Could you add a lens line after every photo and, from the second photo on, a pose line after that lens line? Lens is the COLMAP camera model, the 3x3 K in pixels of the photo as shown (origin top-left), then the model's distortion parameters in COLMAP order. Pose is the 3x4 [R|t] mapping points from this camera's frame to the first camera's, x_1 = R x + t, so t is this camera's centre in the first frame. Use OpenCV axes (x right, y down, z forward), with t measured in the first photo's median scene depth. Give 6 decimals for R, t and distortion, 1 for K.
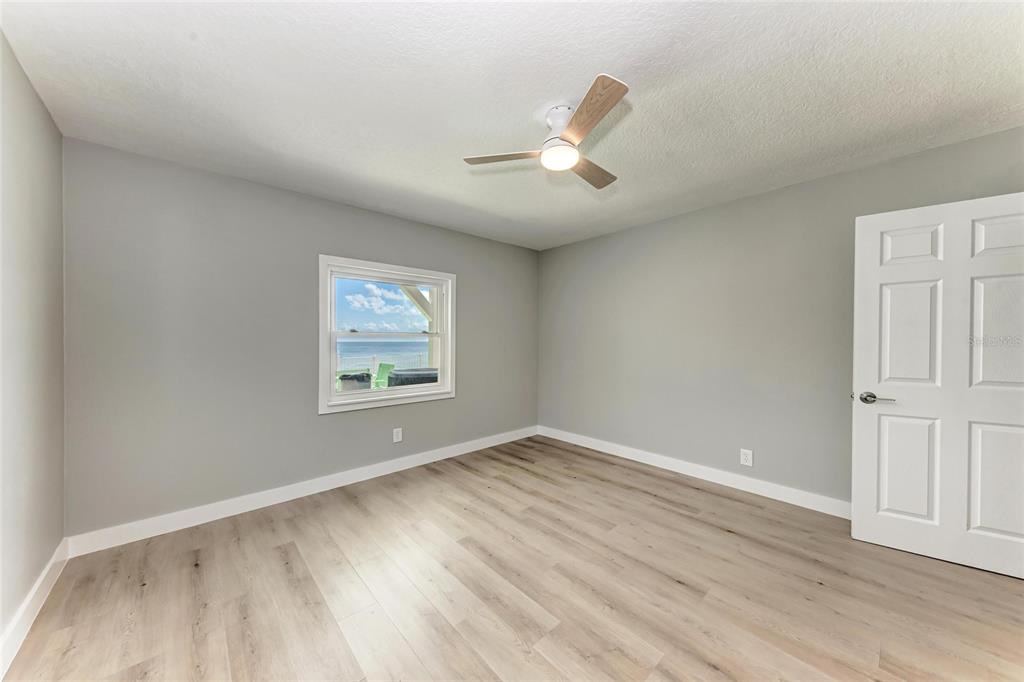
lens RADIAL K [[357.1, 0, 514.1], [0, 357.1, 343.2], [0, 0, 1]] dist [0.008596, -0.000193]
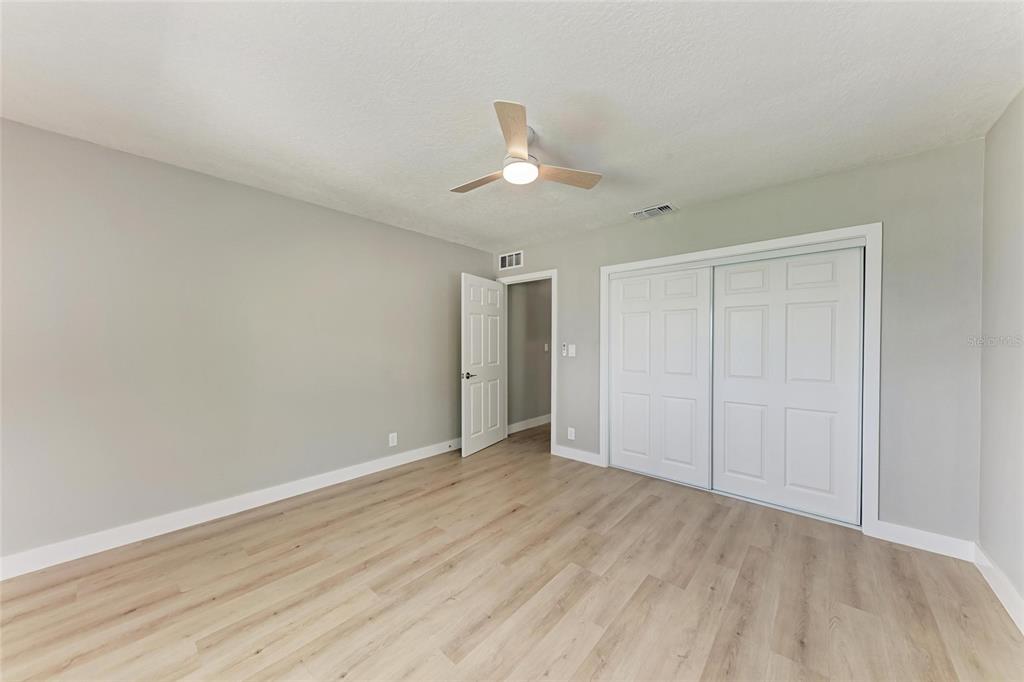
lens RADIAL K [[357.1, 0, 514.1], [0, 357.1, 343.2], [0, 0, 1]] dist [0.008596, -0.000193]
pose [[-0.130747, 0.001650, 0.991414, -0.699805], [0.007084, 0.999975, -0.000730, -0.005739], [-0.991390, 0.006928, -0.130756, 0.856225]]
